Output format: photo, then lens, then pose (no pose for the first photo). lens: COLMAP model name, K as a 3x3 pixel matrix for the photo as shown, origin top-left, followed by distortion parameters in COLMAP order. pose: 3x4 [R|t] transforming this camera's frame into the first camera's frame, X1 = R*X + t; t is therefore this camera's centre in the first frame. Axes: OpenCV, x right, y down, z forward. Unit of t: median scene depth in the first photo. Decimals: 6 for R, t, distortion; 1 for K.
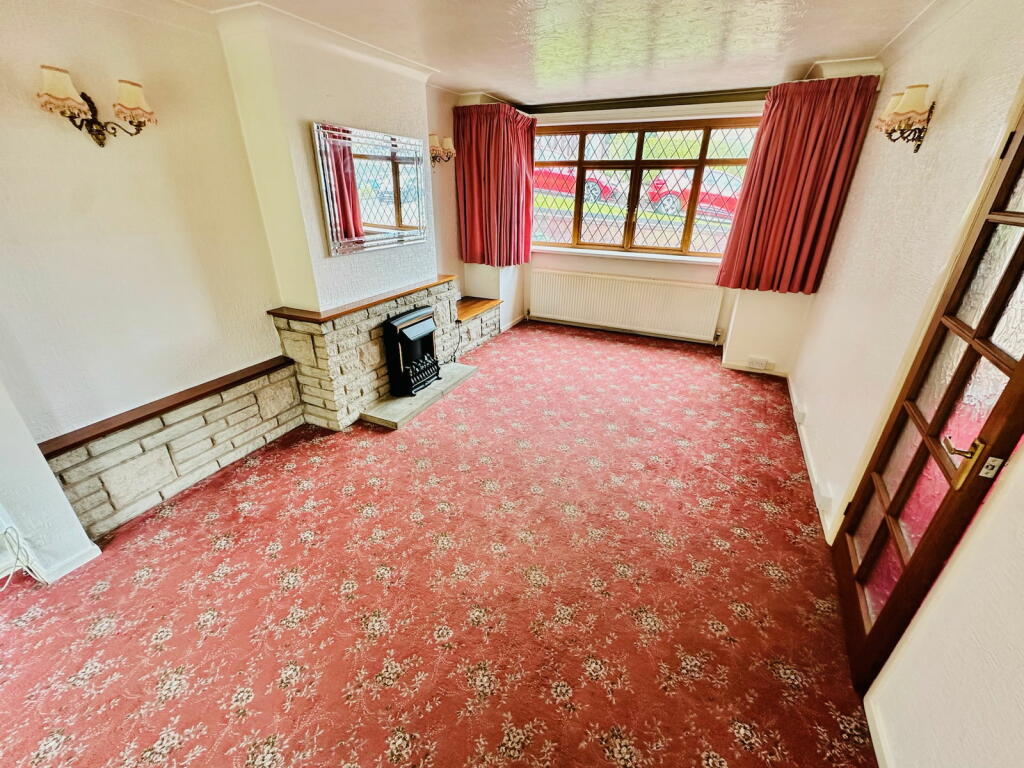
lens RADIAL K [[420.4, 0, 512.0], [0, 420.4, 384.0], [0, 0, 1]] dist [-0.000944, 0.000070]
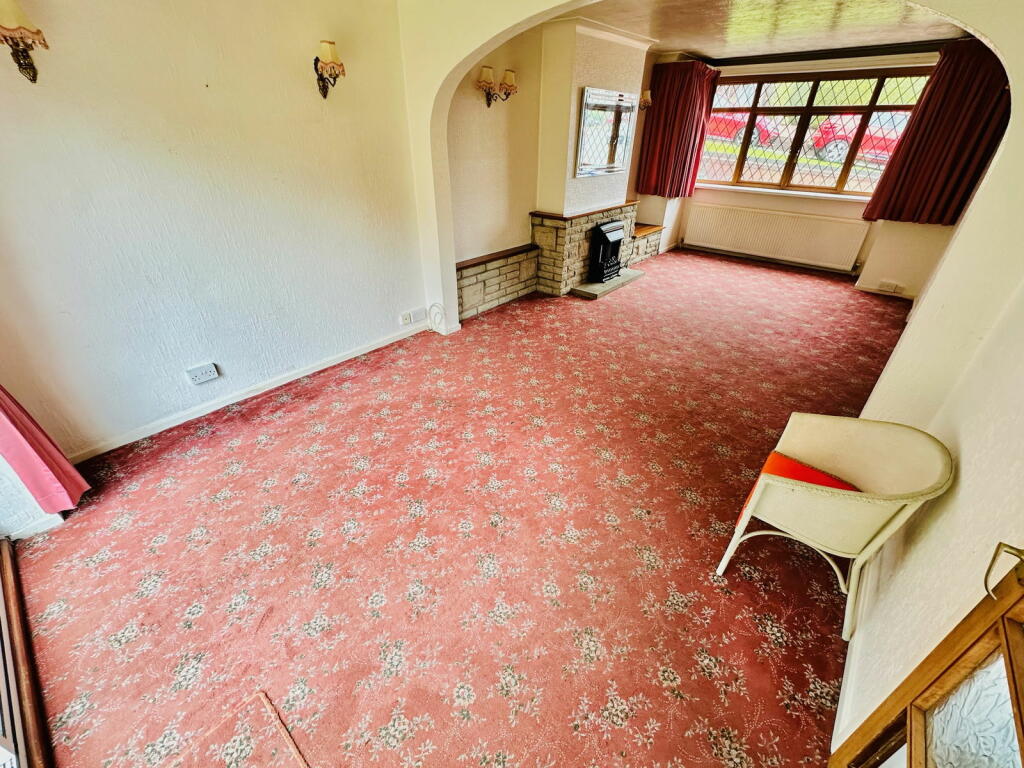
lens RADIAL K [[421.4, 0, 512.0], [0, 421.4, 384.0], [0, 0, 1]] dist [-0.002200, 0.000427]
pose [[0.964423, 0.137498, -0.225791, -0.174725], [-0.113596, 0.986767, 0.115700, 0.258129], [0.238712, -0.085935, 0.967281, -0.546949]]
